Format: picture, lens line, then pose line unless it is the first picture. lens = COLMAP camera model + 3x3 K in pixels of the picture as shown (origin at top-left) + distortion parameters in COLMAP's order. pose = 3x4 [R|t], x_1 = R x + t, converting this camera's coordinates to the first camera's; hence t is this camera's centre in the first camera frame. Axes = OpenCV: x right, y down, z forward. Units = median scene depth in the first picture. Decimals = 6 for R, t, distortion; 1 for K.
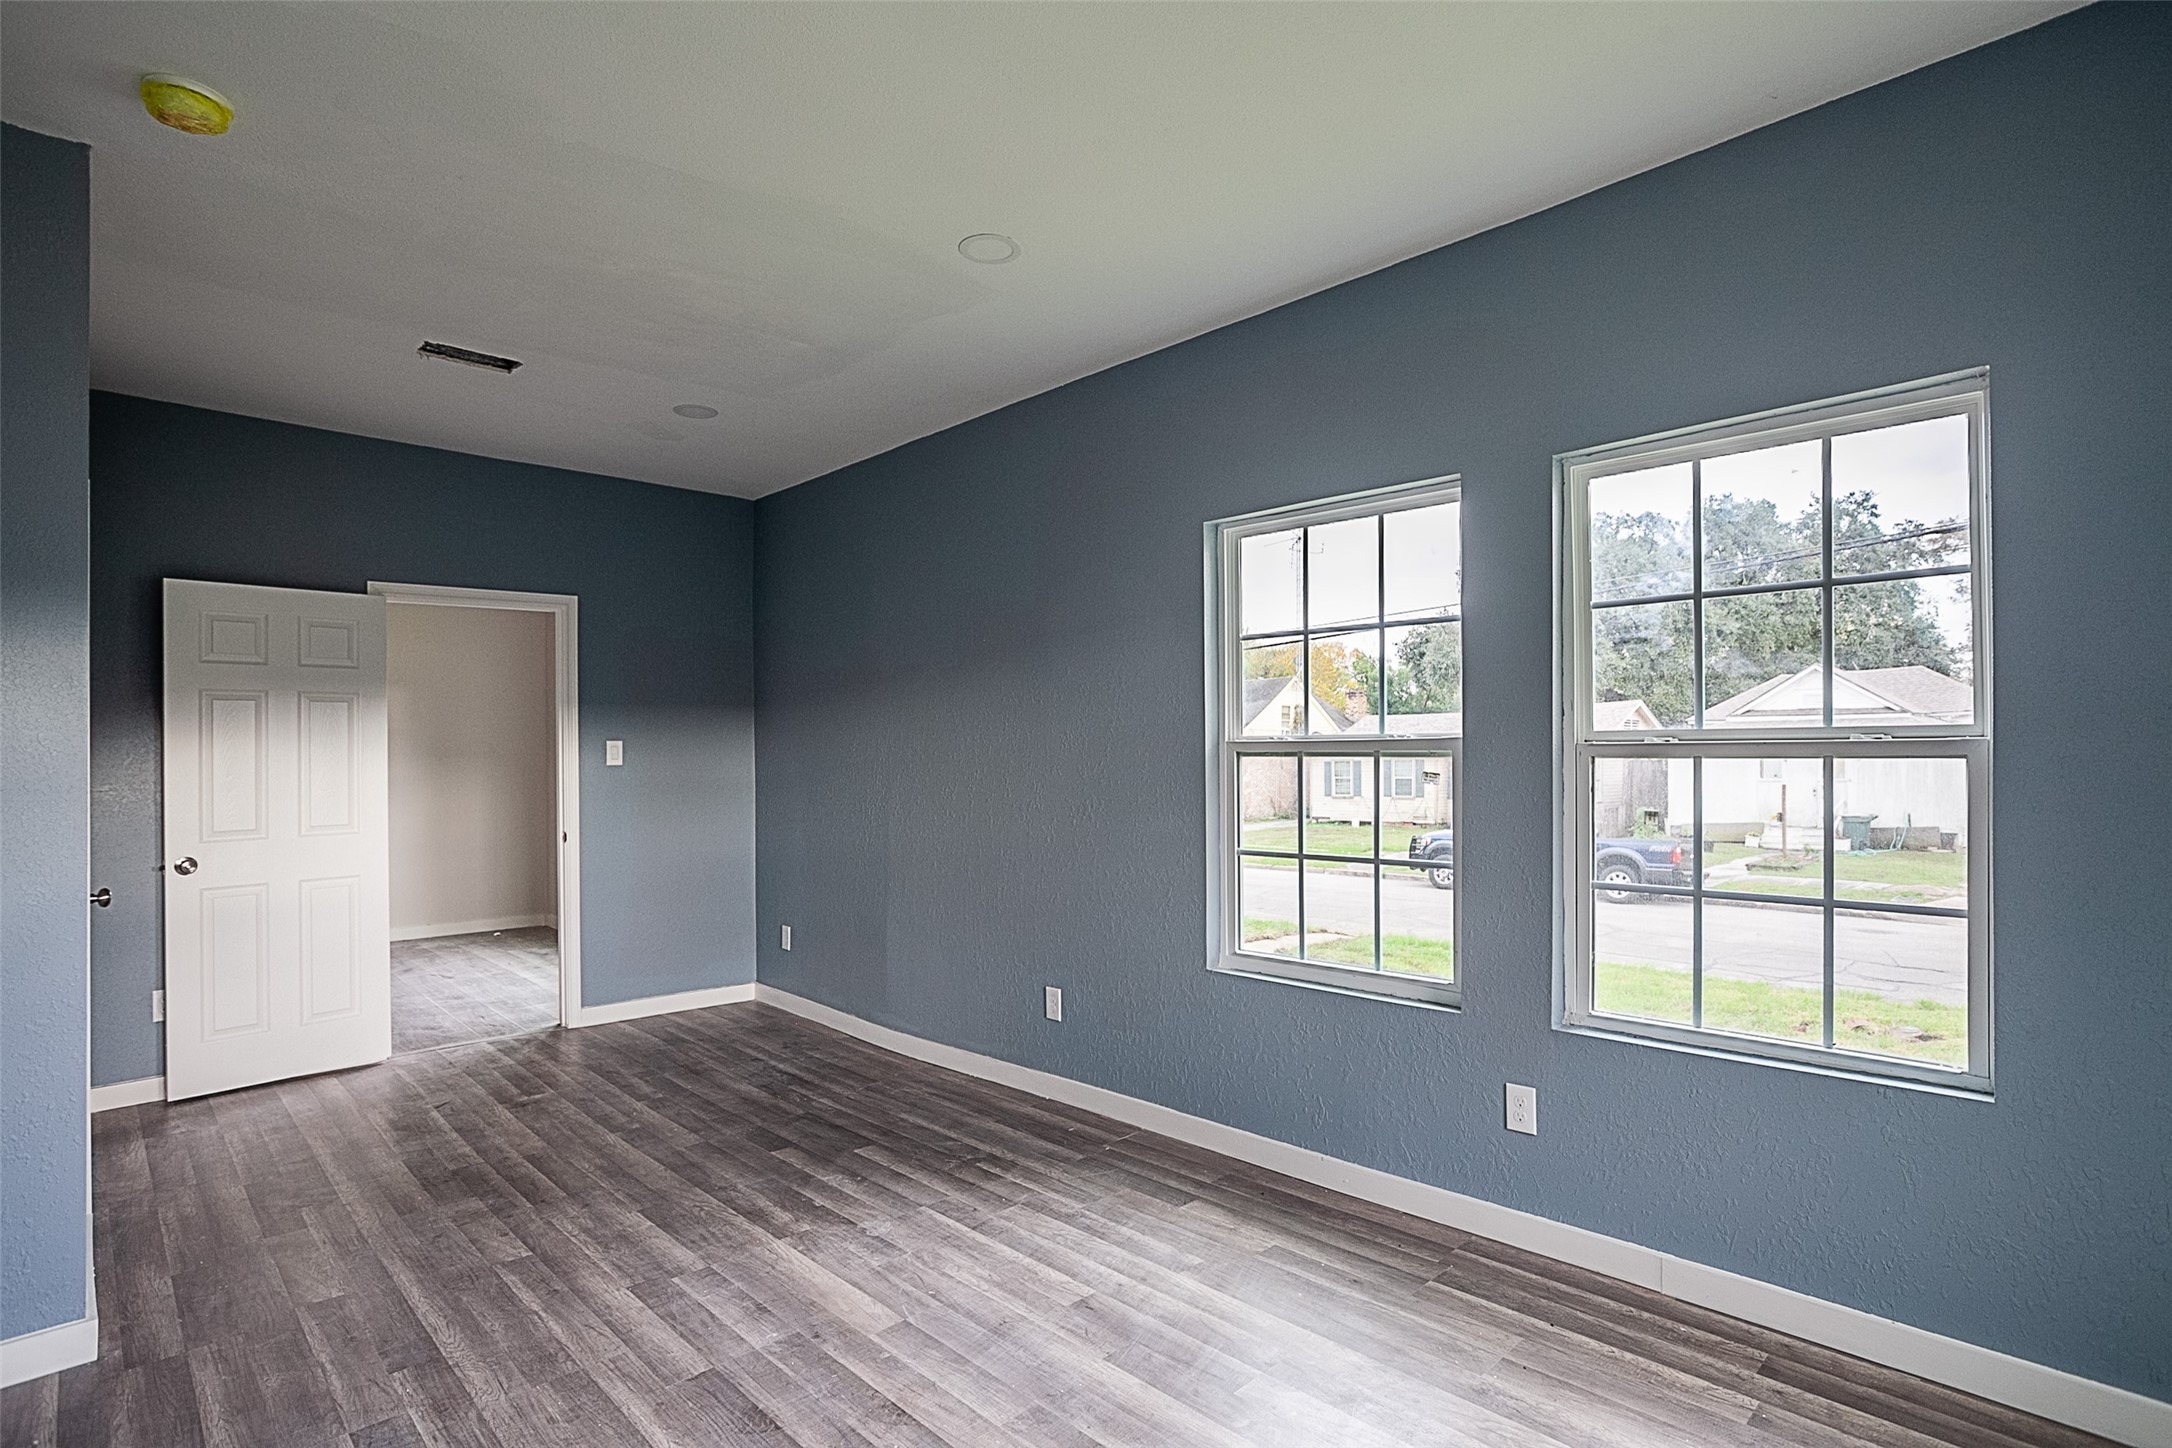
lens RADIAL K [[1060.0, 0, 1086.0], [0, 1060.0, 724.0], [0, 0, 1]] dist [-0.037565, 0.017191]
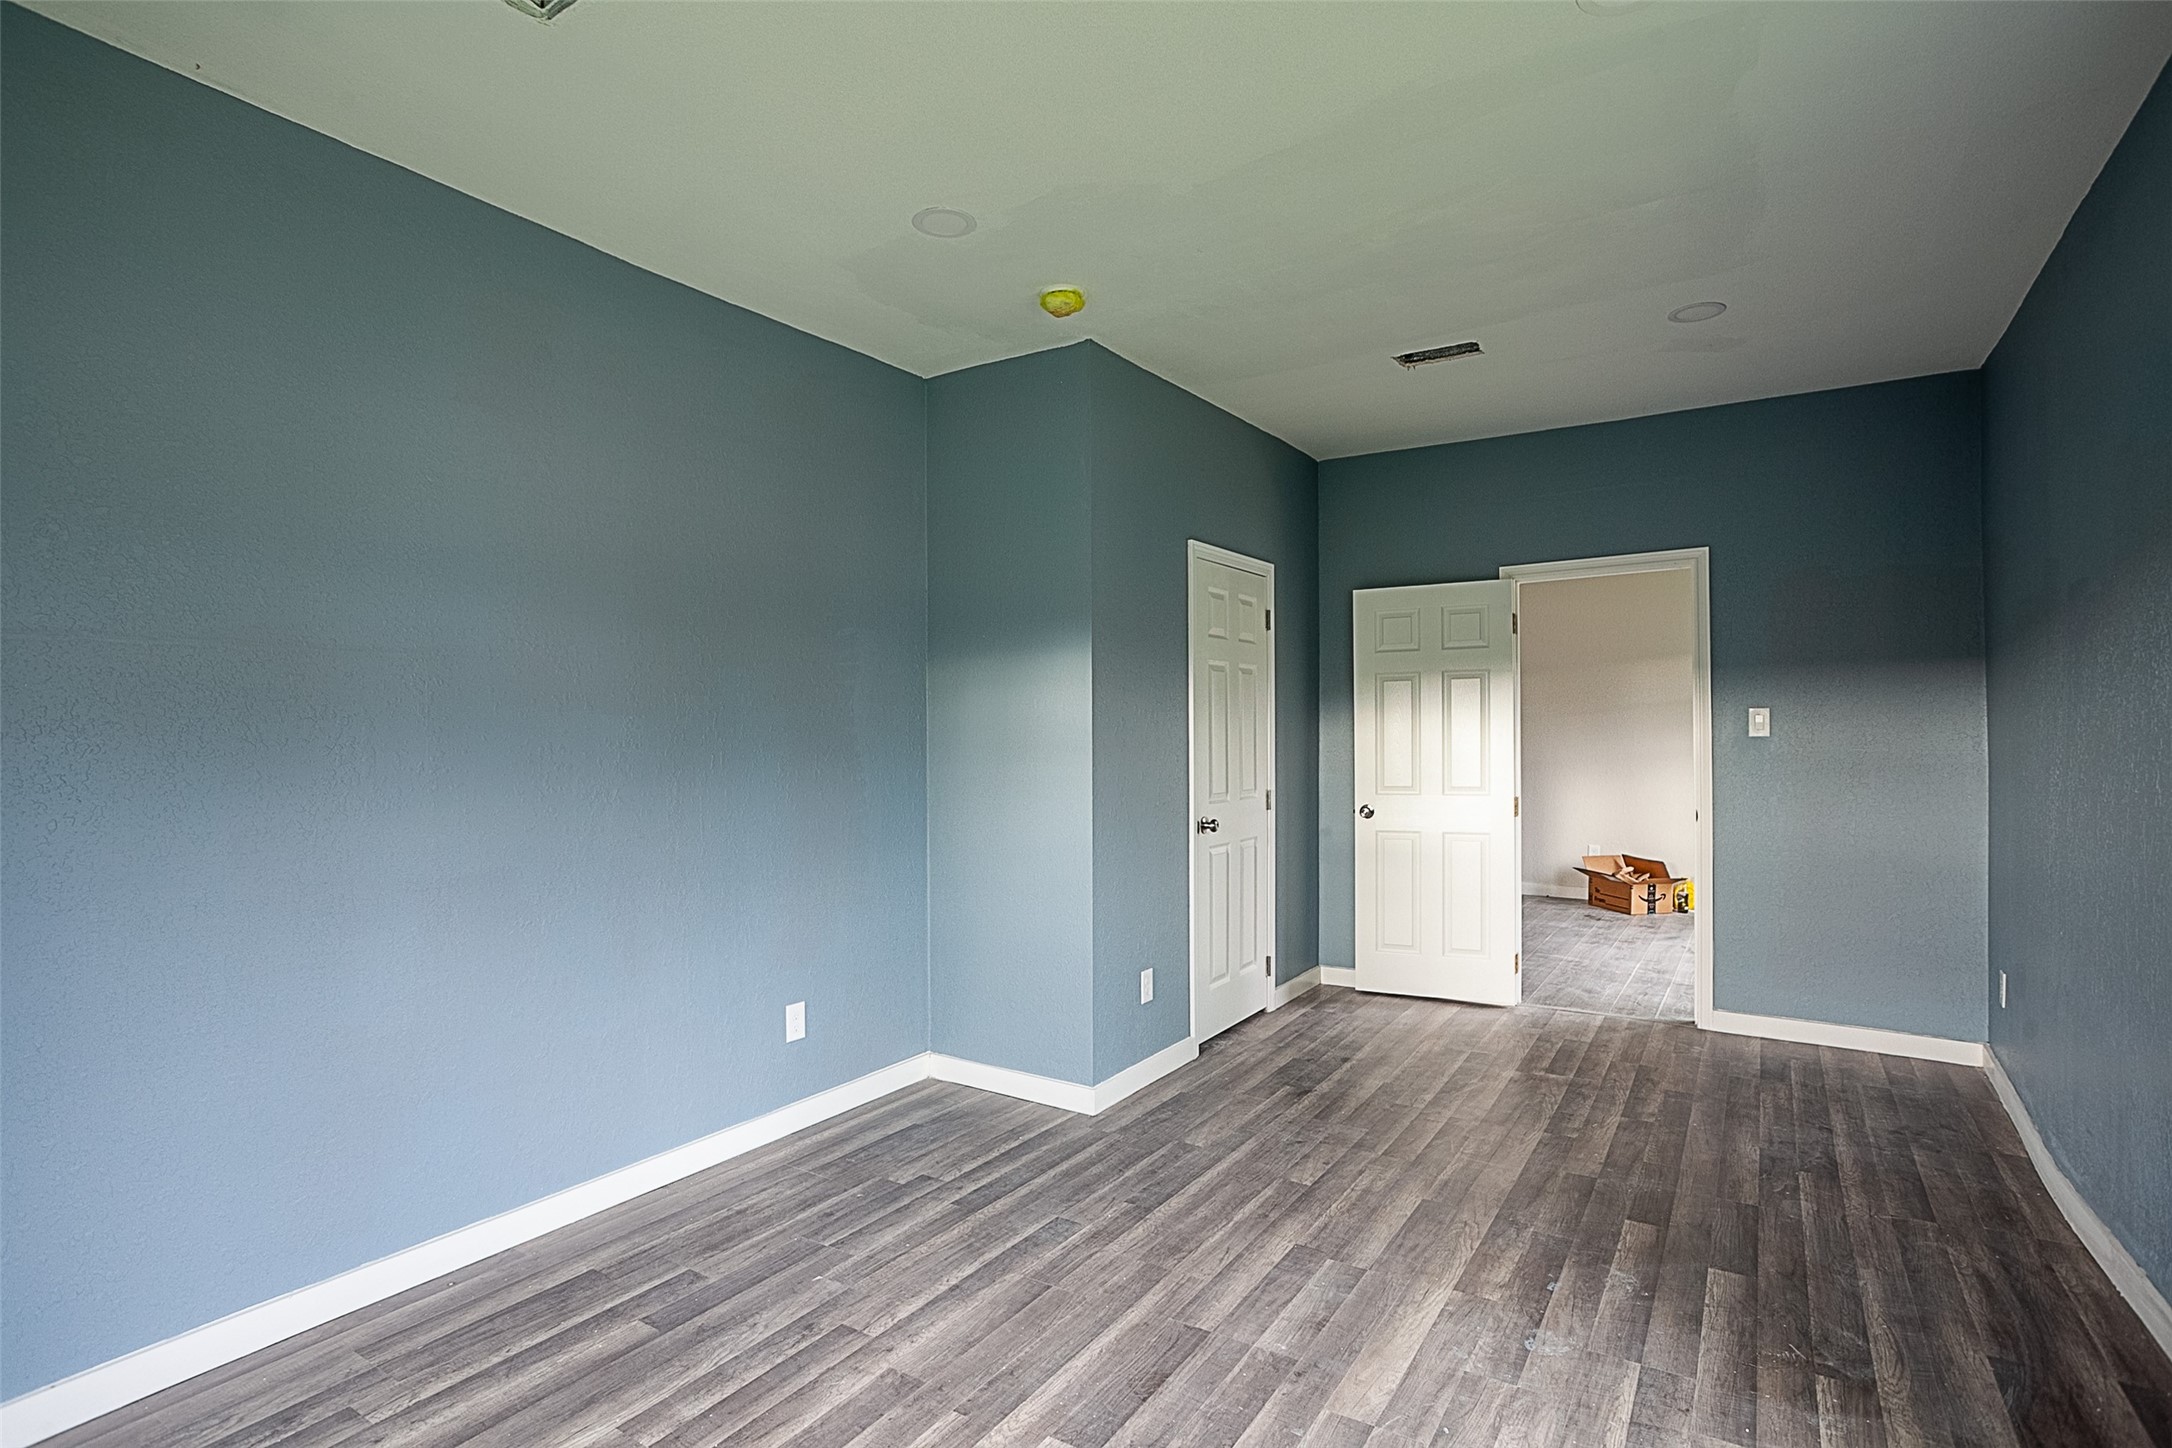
lens RADIAL K [[1072.6, 0, 1086.4], [0, 1072.6, 703.3], [0, 0, 1]] dist [-0.045831, 0.021734]
pose [[0.223001, -0.016653, -0.974676, 0.407662], [0.032447, 0.999427, -0.009652, 0.004179], [0.974278, -0.029472, 0.223413, 0.427528]]
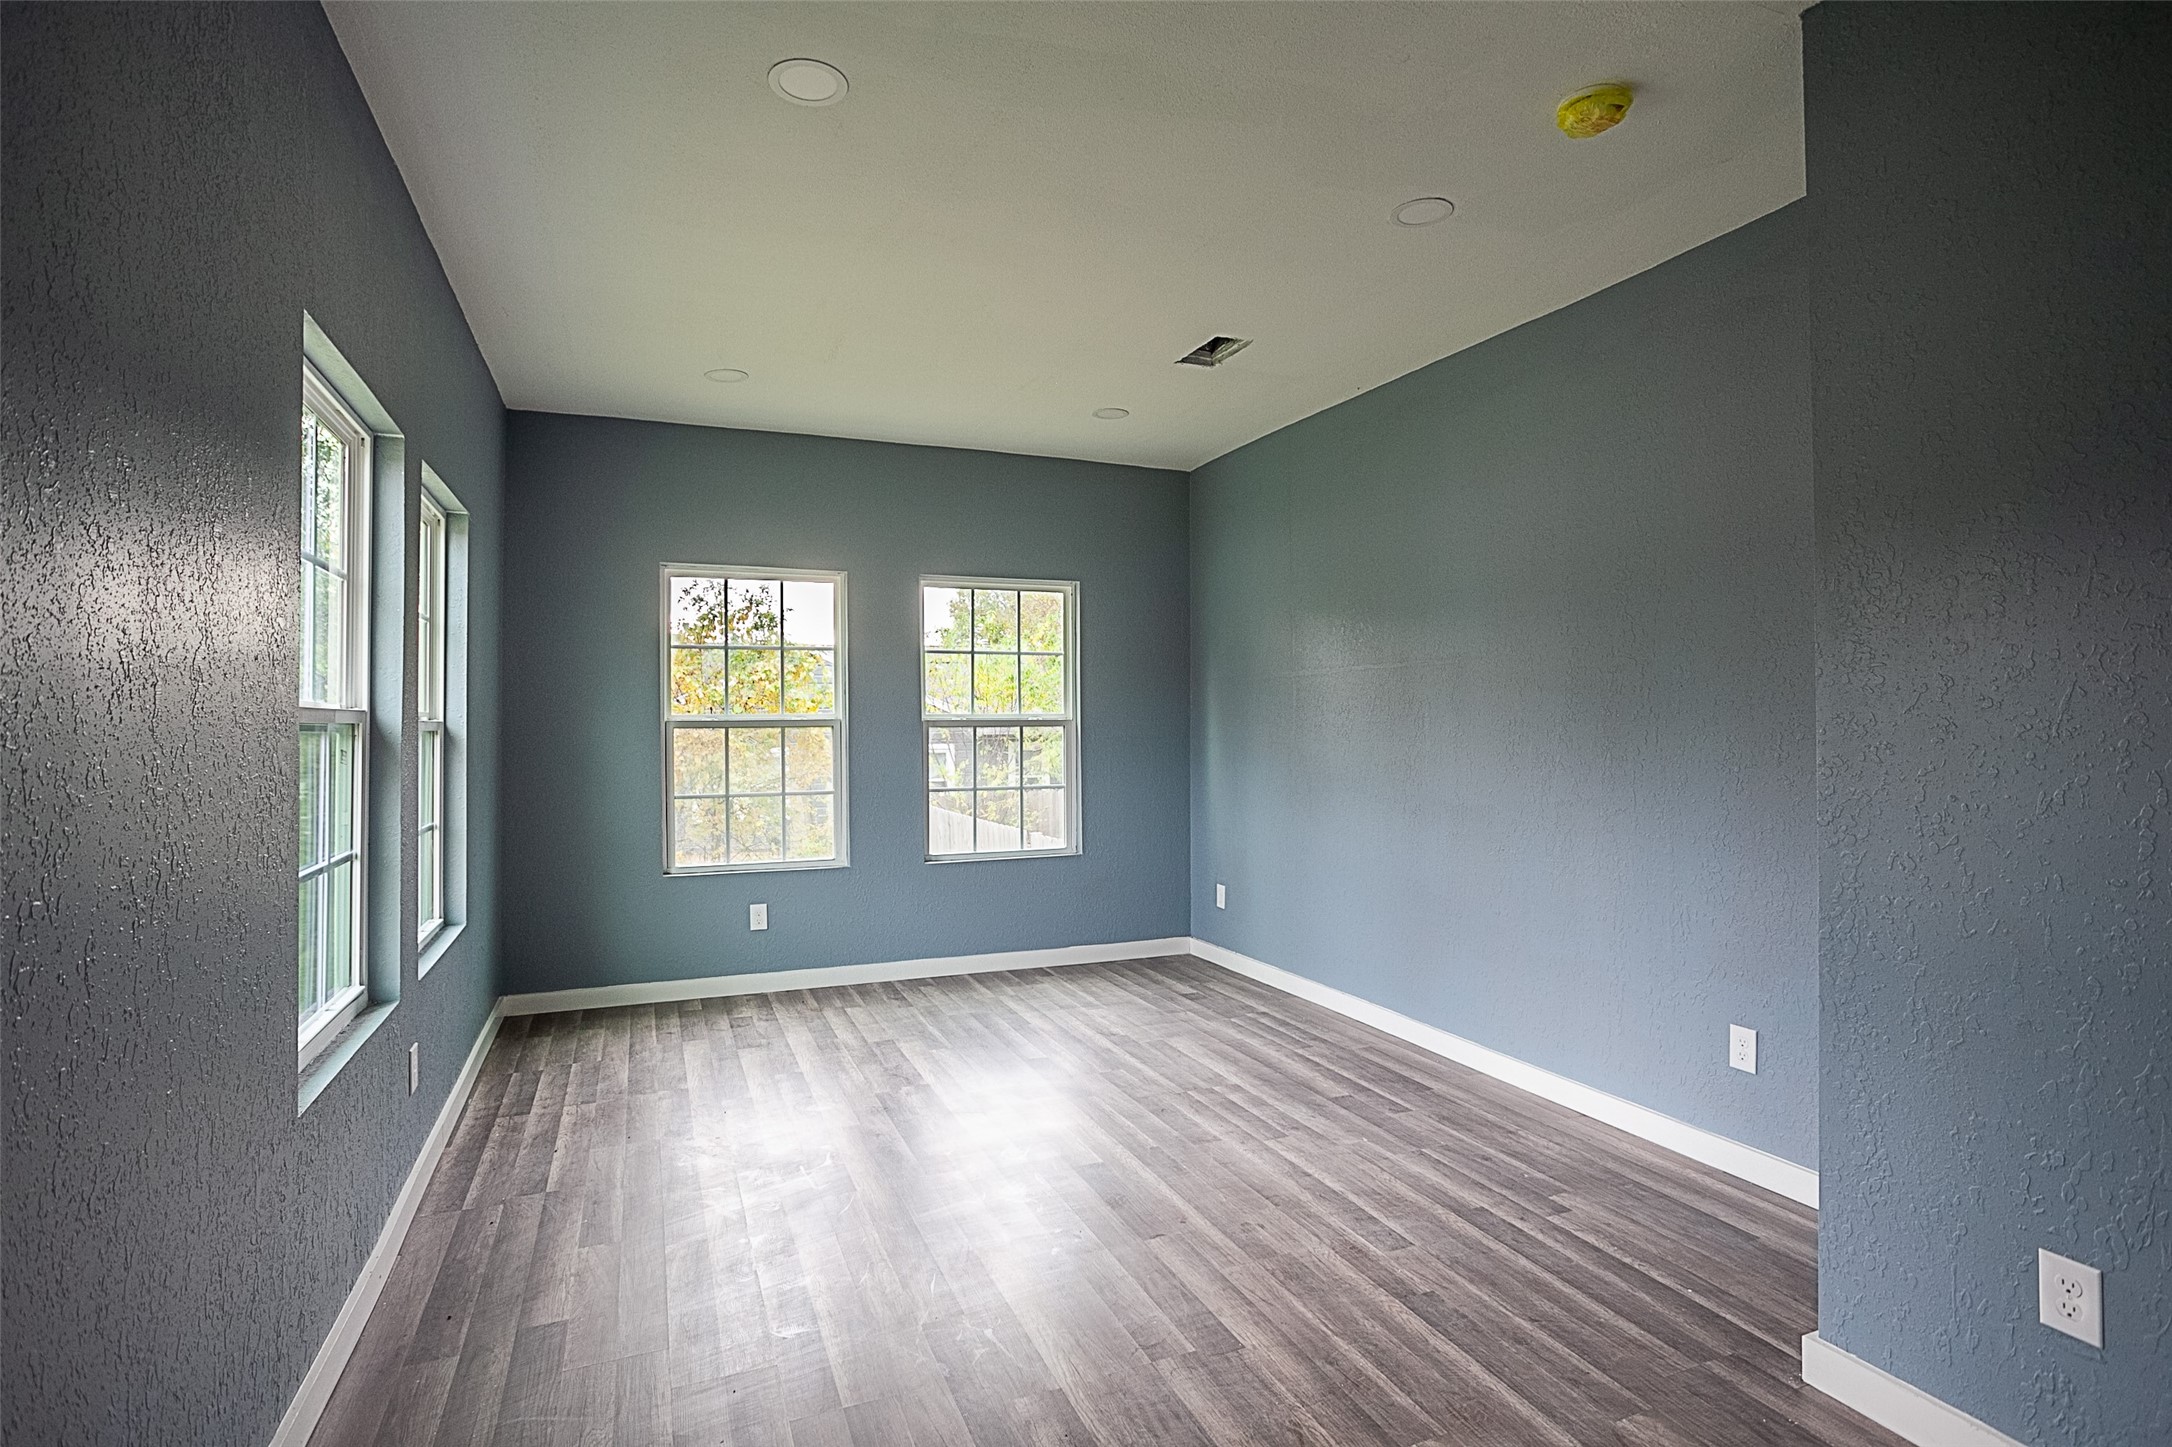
lens RADIAL K [[1060.0, 0, 1086.0], [0, 1060.0, 723.5], [0, 0, 1]] dist [-0.037565, 0.017191]
pose [[-0.929423, 0.018348, 0.368559, -0.474576], [0.008013, 0.999531, -0.029552, 0.045351], [-0.368928, -0.024513, -0.929135, 1.365410]]
